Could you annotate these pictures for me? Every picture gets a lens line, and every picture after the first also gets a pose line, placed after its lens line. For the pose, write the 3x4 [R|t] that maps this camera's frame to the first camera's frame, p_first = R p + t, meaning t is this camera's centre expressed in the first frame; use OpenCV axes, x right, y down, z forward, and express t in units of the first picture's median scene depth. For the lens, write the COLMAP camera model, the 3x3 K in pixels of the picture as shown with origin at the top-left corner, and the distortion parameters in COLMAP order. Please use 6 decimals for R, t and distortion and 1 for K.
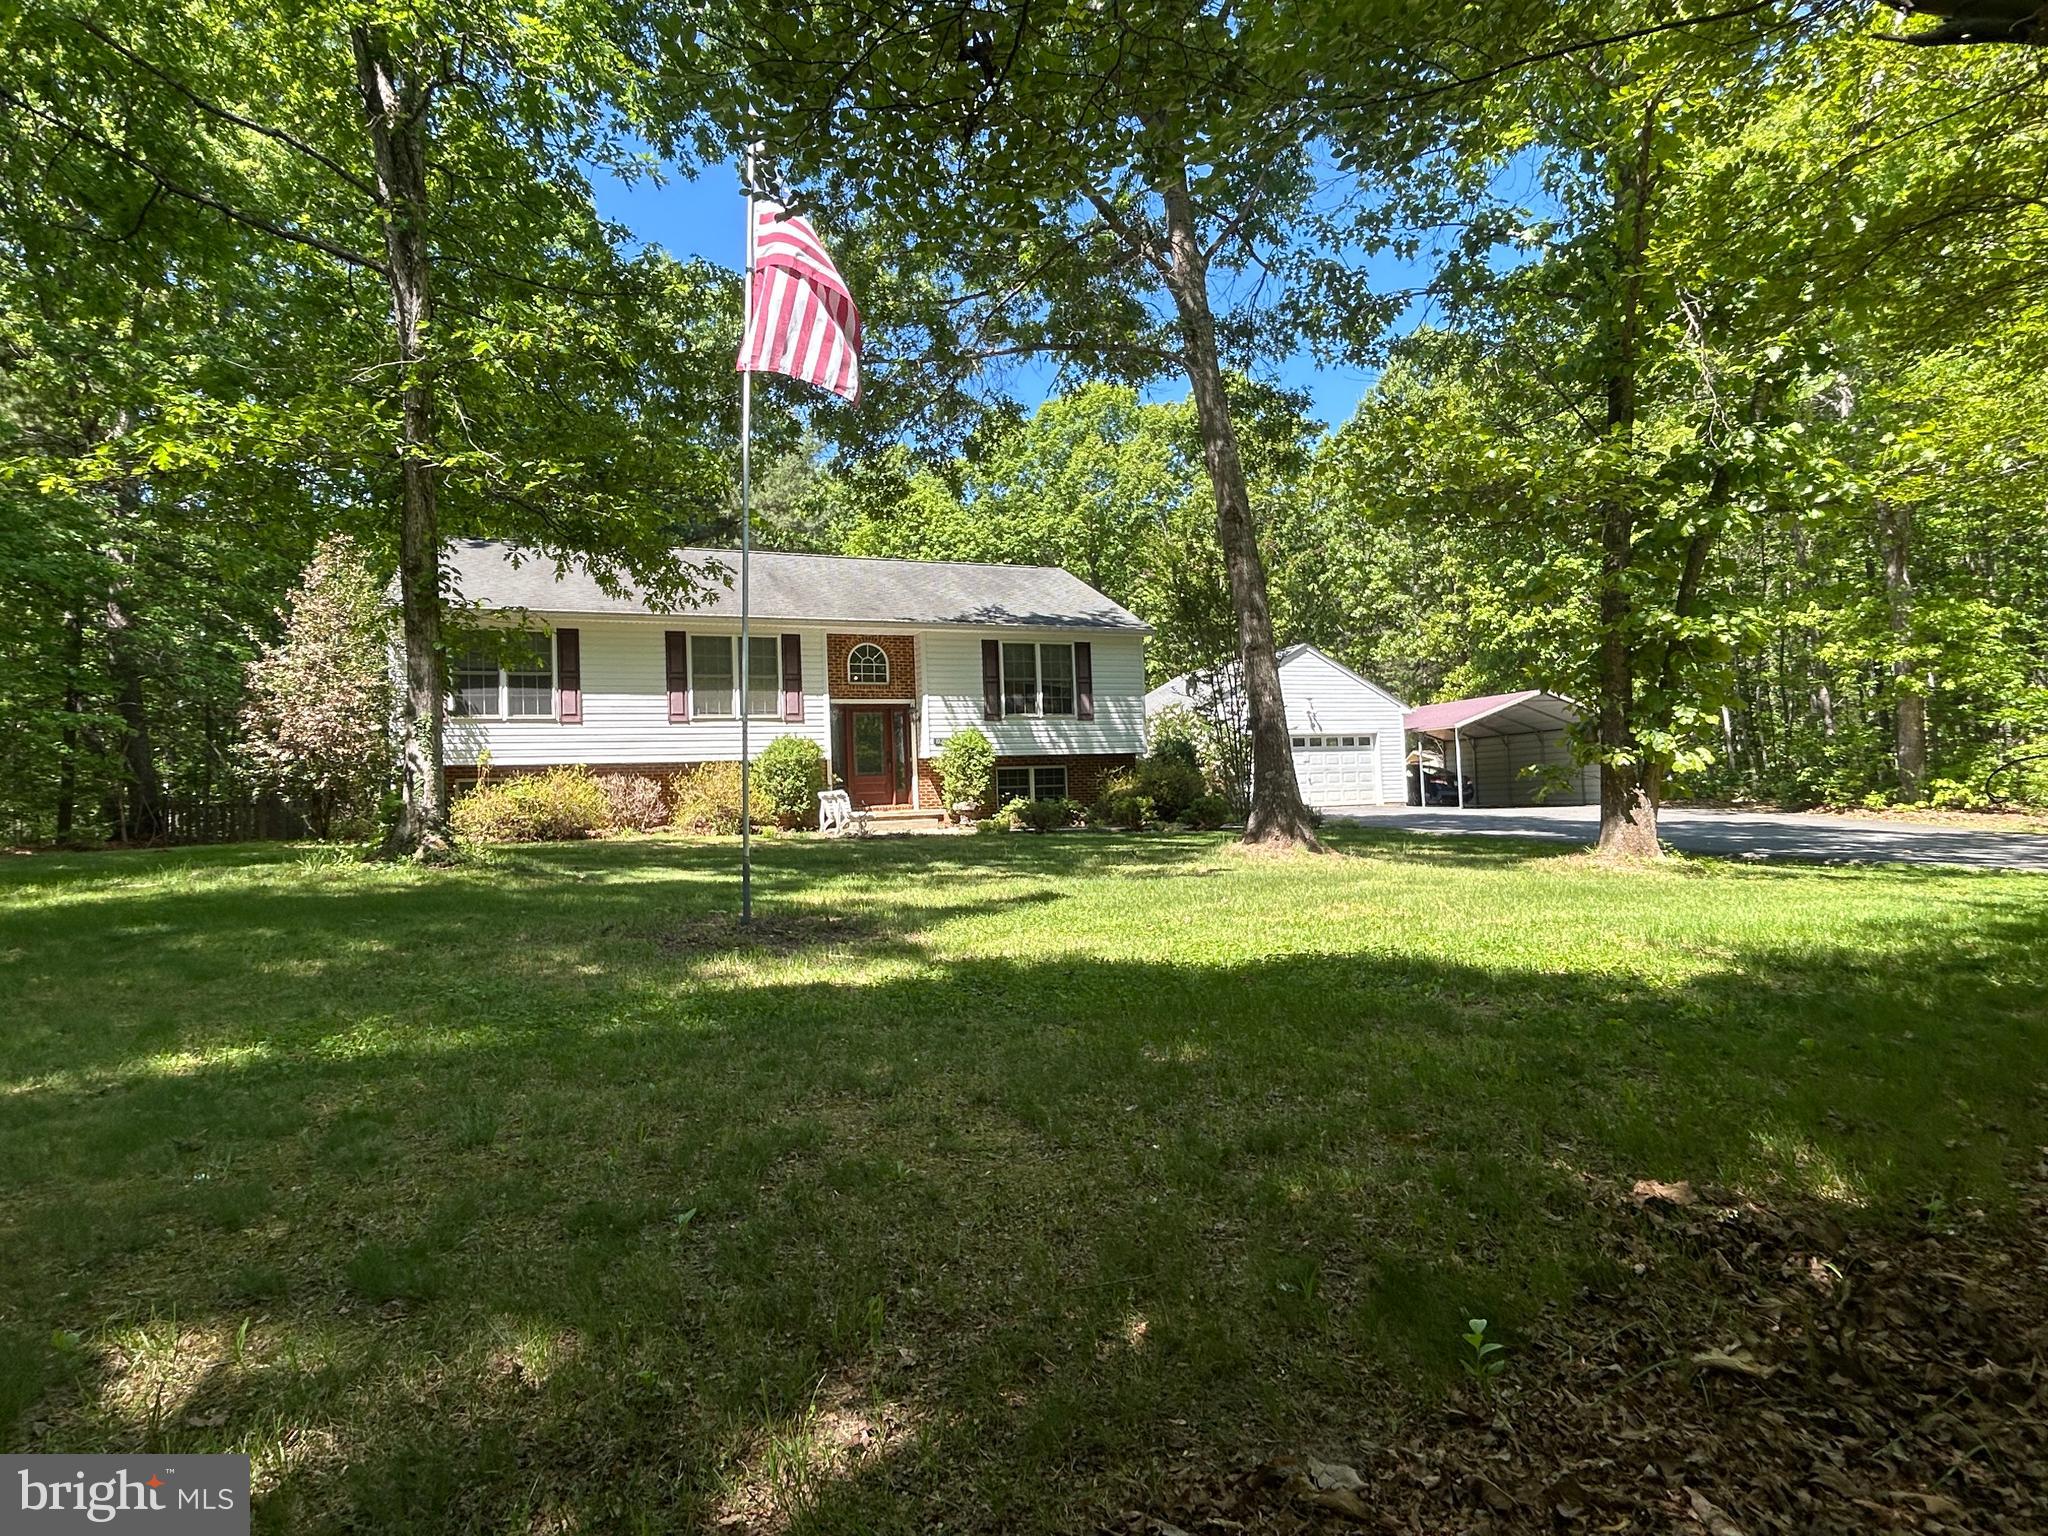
lens RADIAL K [[1108.6, 0, 1020.6], [0, 1108.6, 769.4], [0, 0, 1]] dist [-0.003870, 0.002243]
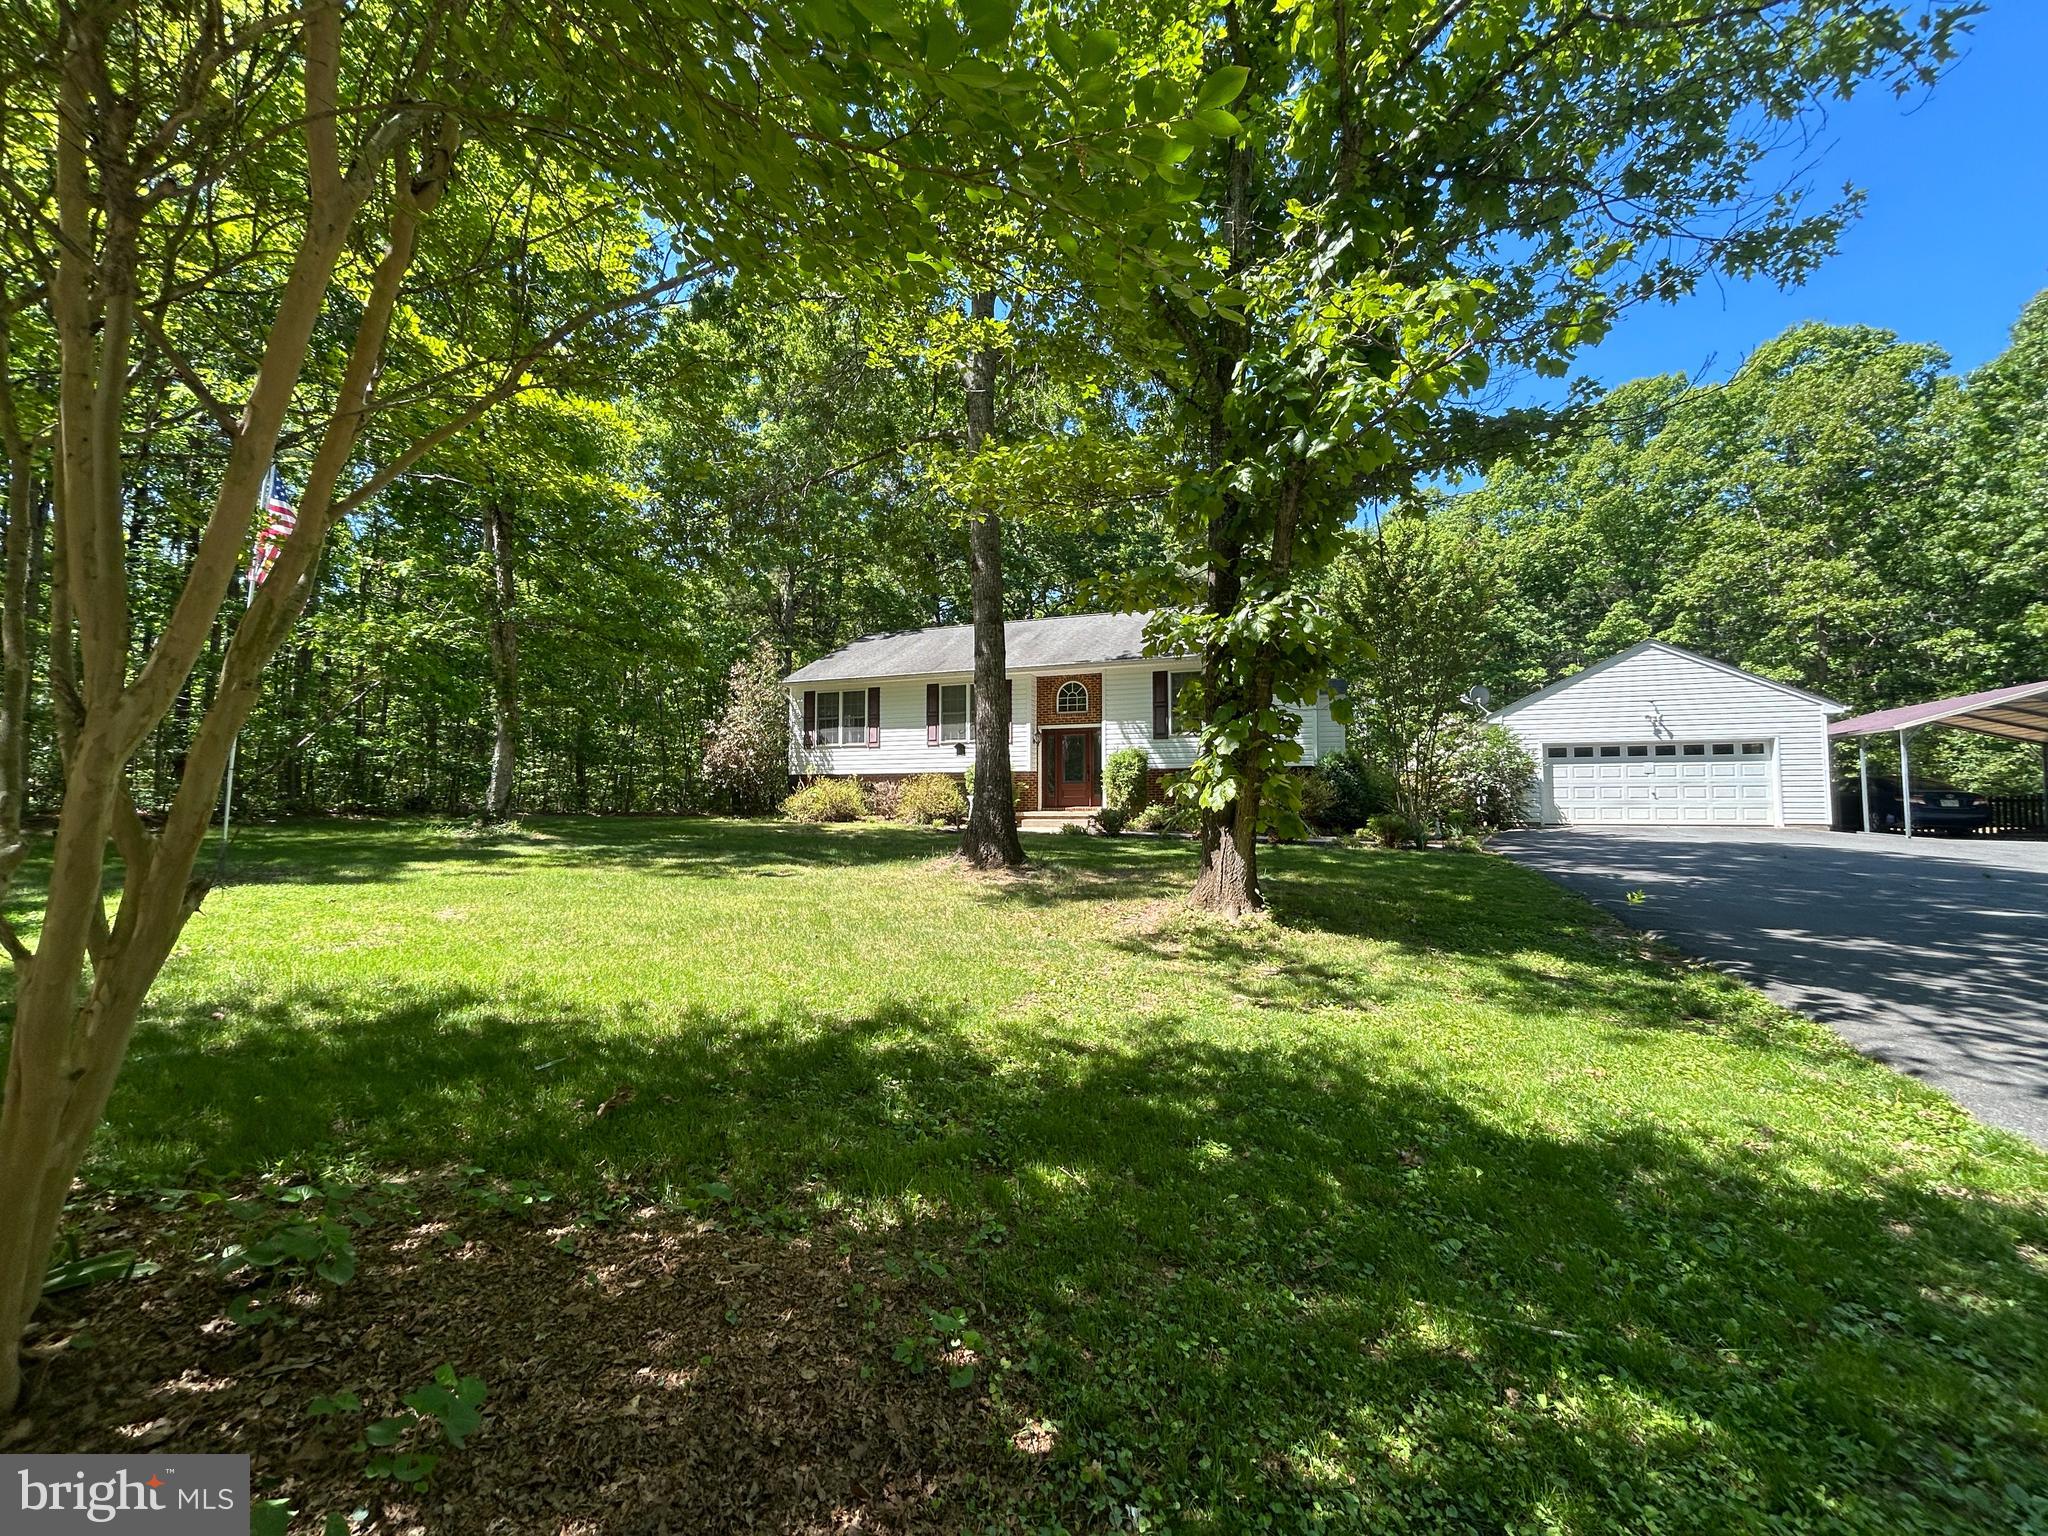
lens RADIAL K [[821.6, 0, 1018.8], [0, 821.6, 769.5], [0, 0, 1]] dist [-0.001194, 0.002209]
pose [[0.738014, 0.007189, -0.674747, 0.807852], [-0.002301, 0.999964, 0.008137, -0.031592], [0.674781, -0.004453, 0.738005, 0.425466]]
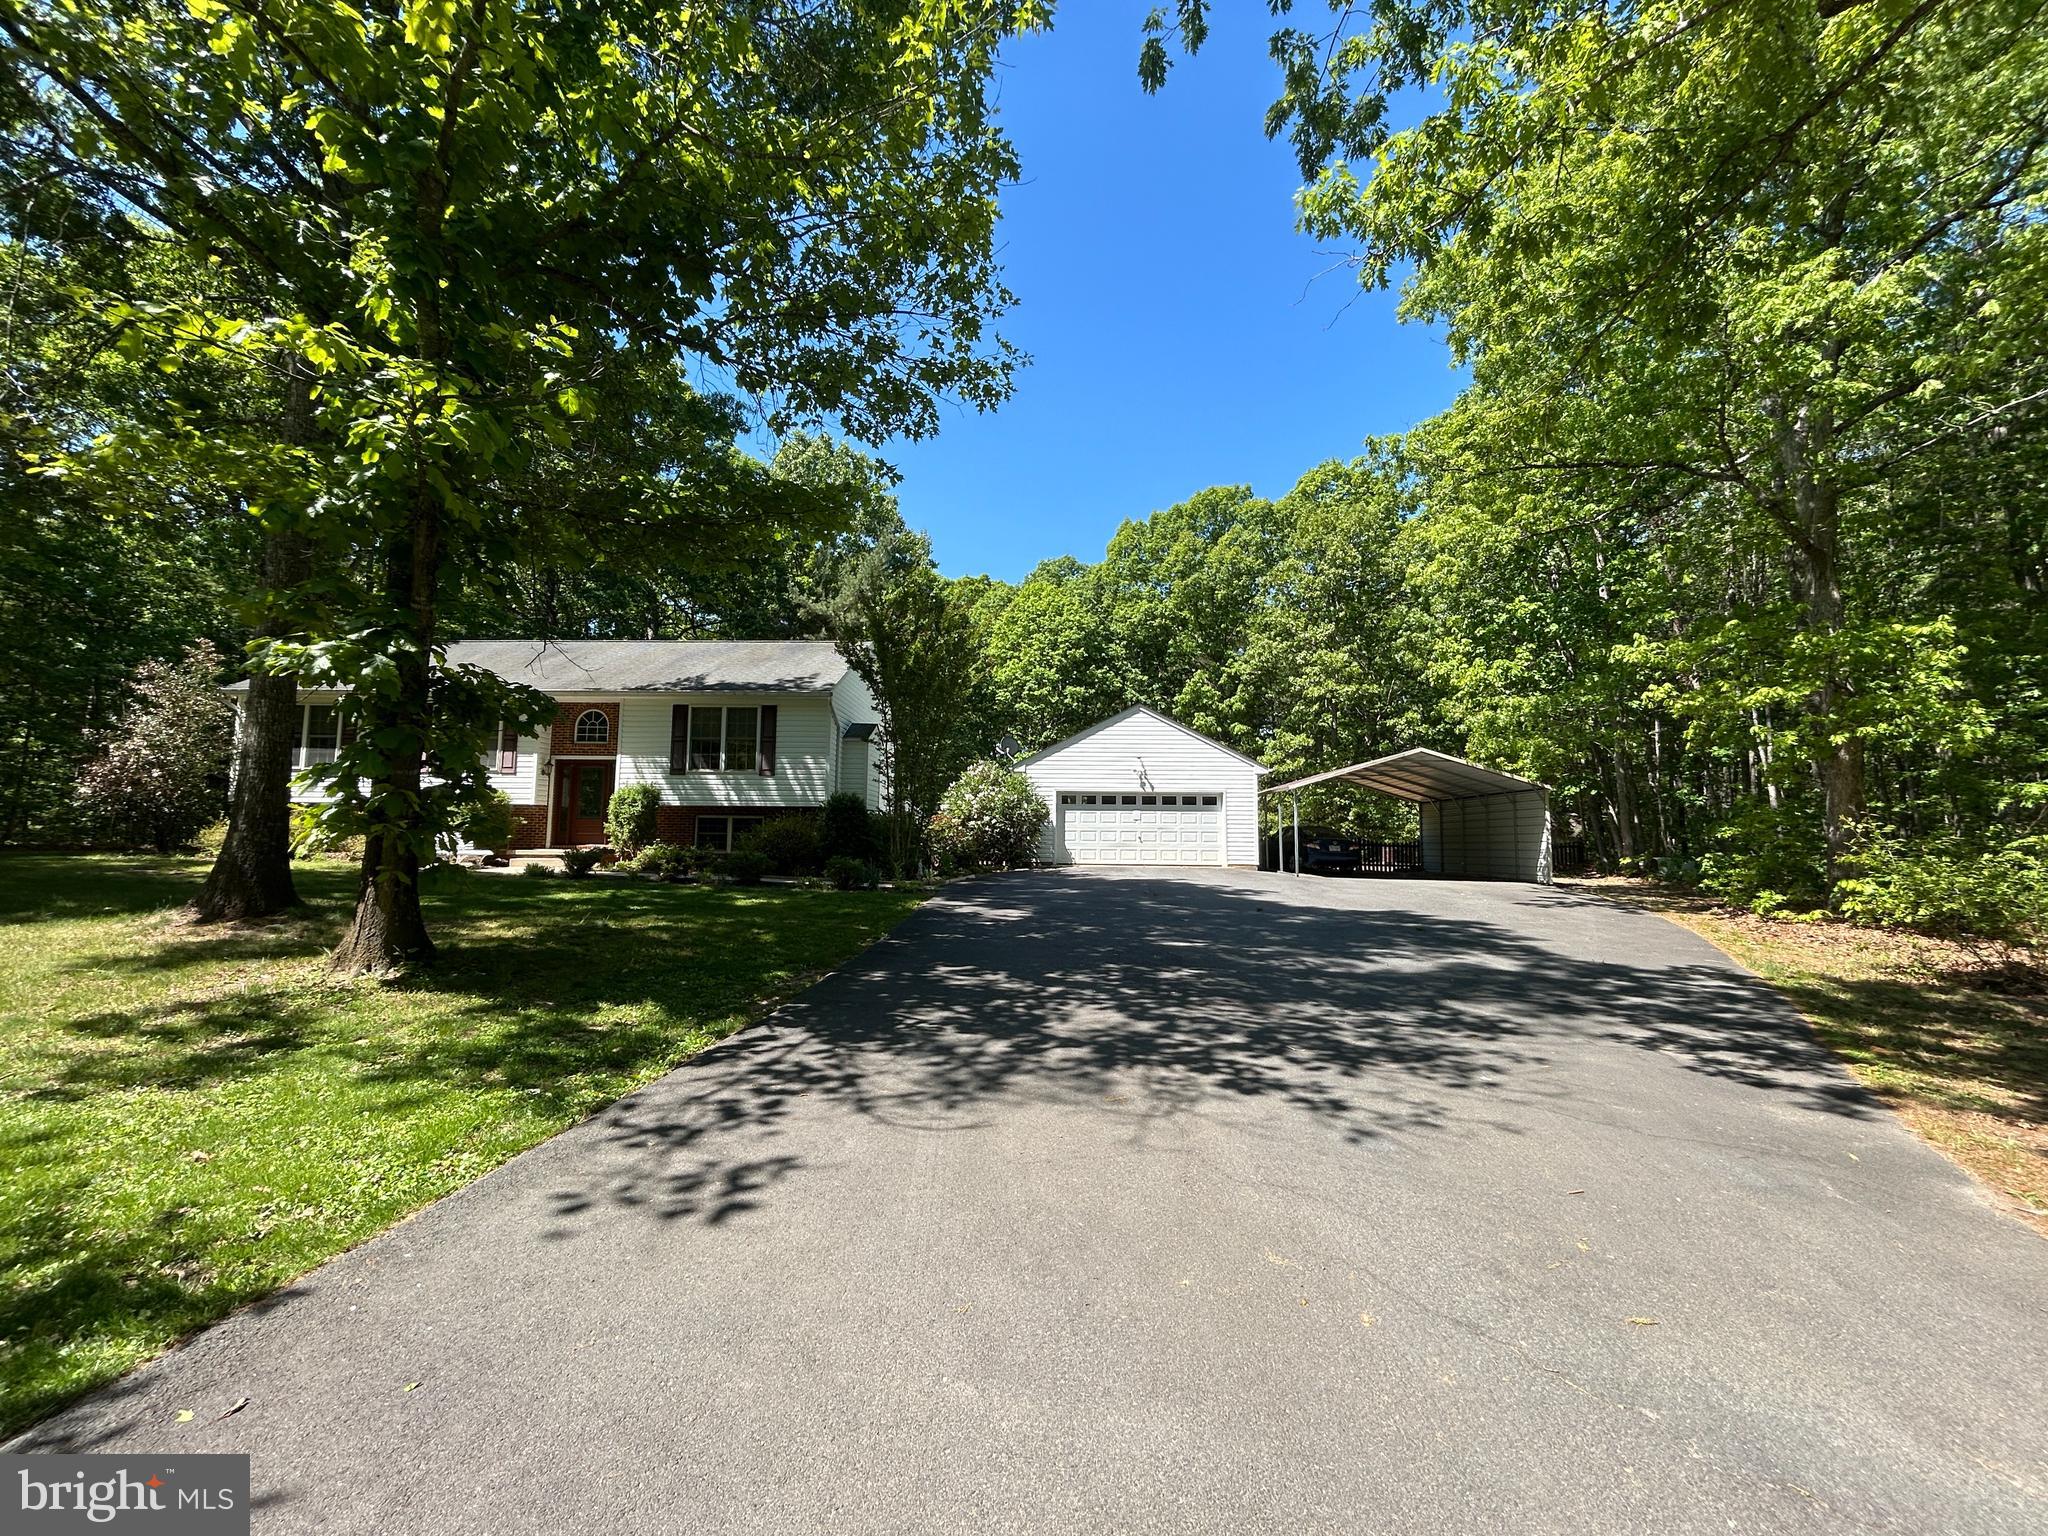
lens RADIAL K [[821.6, 0, 1018.8], [0, 821.6, 769.5], [0, 0, 1]] dist [-0.001194, 0.002209]
pose [[0.915545, 0.012495, -0.402022, 1.127606], [-0.030050, 0.998849, -0.037390, -0.049833], [0.401092, 0.046313, 0.914866, 0.634022]]
